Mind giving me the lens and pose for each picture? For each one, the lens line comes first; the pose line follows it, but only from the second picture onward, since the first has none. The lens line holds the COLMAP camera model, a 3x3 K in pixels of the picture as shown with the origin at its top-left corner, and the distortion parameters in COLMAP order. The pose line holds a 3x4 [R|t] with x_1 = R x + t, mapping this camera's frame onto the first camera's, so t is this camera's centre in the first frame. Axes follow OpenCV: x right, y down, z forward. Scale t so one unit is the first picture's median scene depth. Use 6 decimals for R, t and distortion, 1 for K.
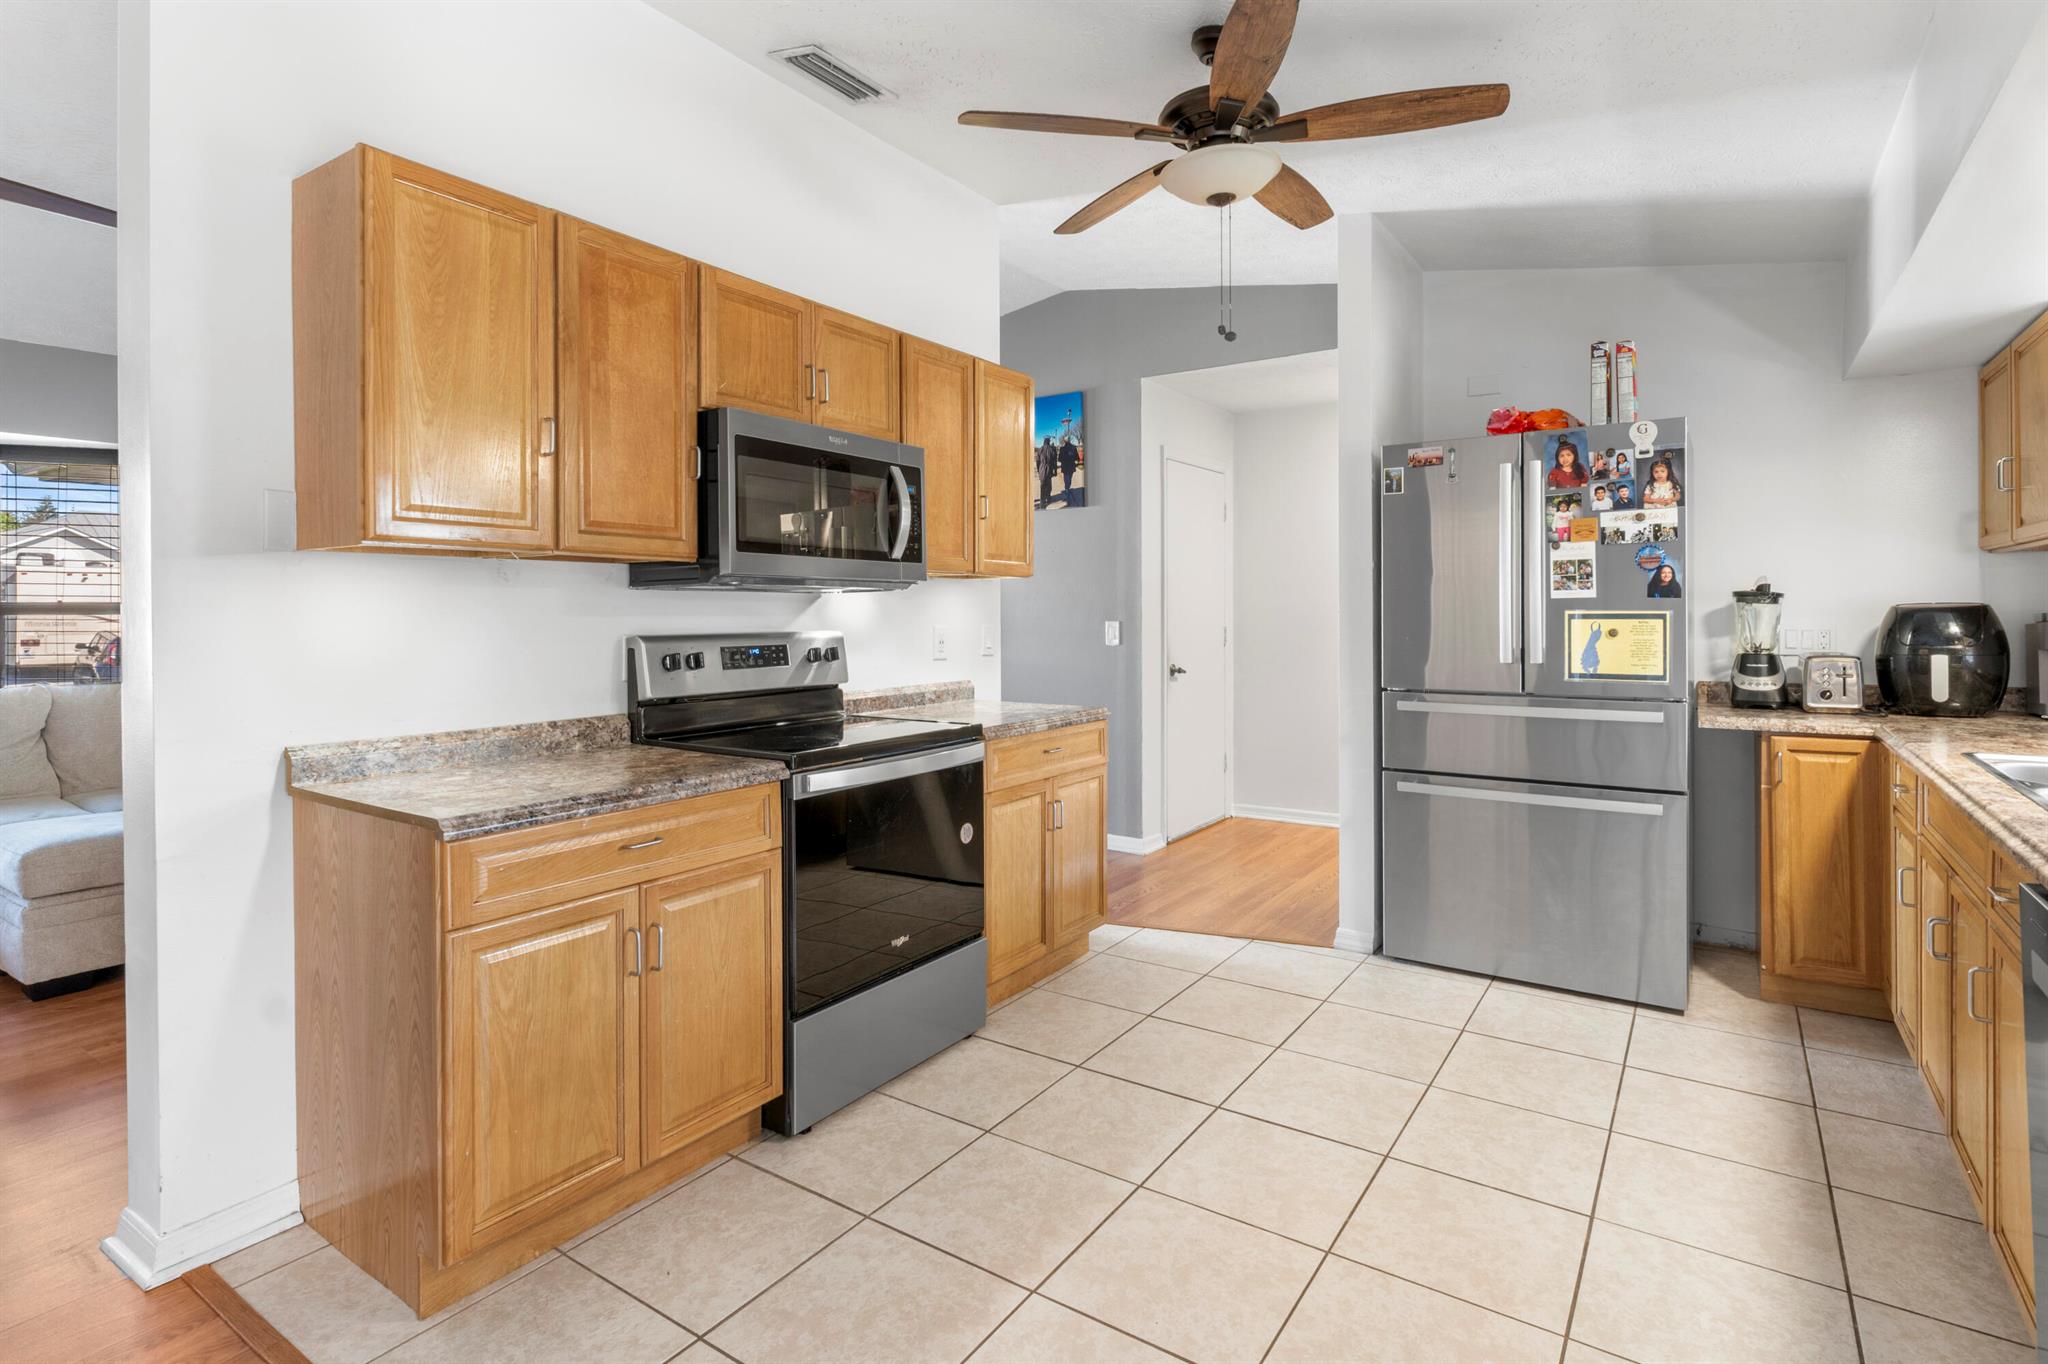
lens RADIAL K [[1011.9, 0, 1026.4], [0, 1011.9, 615.4], [0, 0, 1]] dist [0.000304, 0.000103]
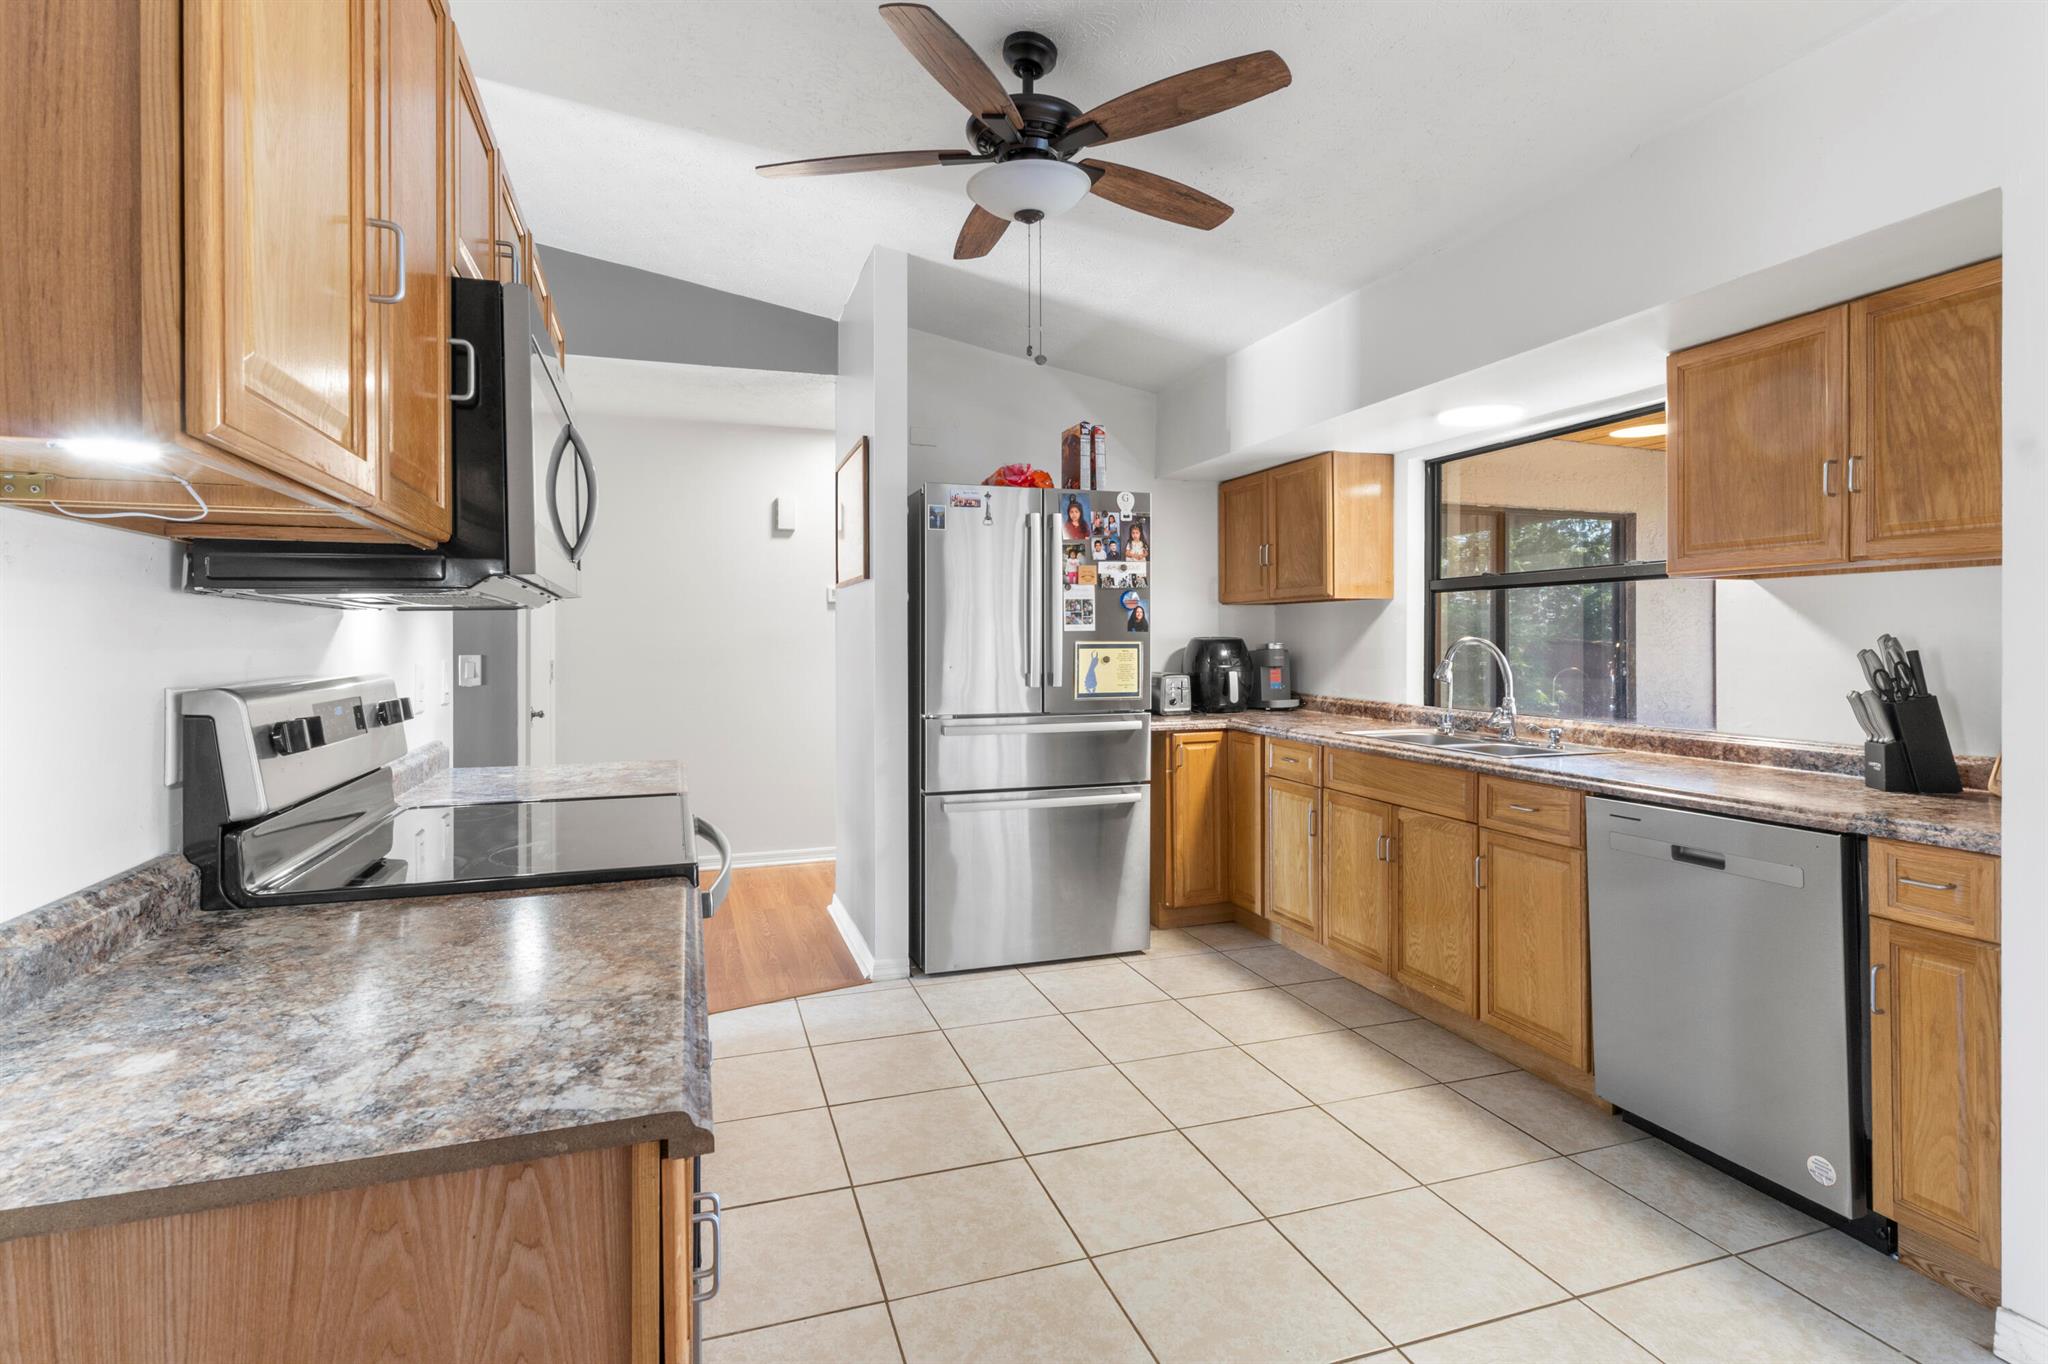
lens RADIAL K [[1002.5, 0, 1020.0], [0, 1002.5, 642.0], [0, 0, 1]] dist [0.000507, 0.000095]
pose [[0.600063, 0.002012, 0.799950, -0.470067], [0.003083, 0.999984, -0.004827, 0.001577], [-0.799947, 0.005363, 0.600047, 0.350751]]
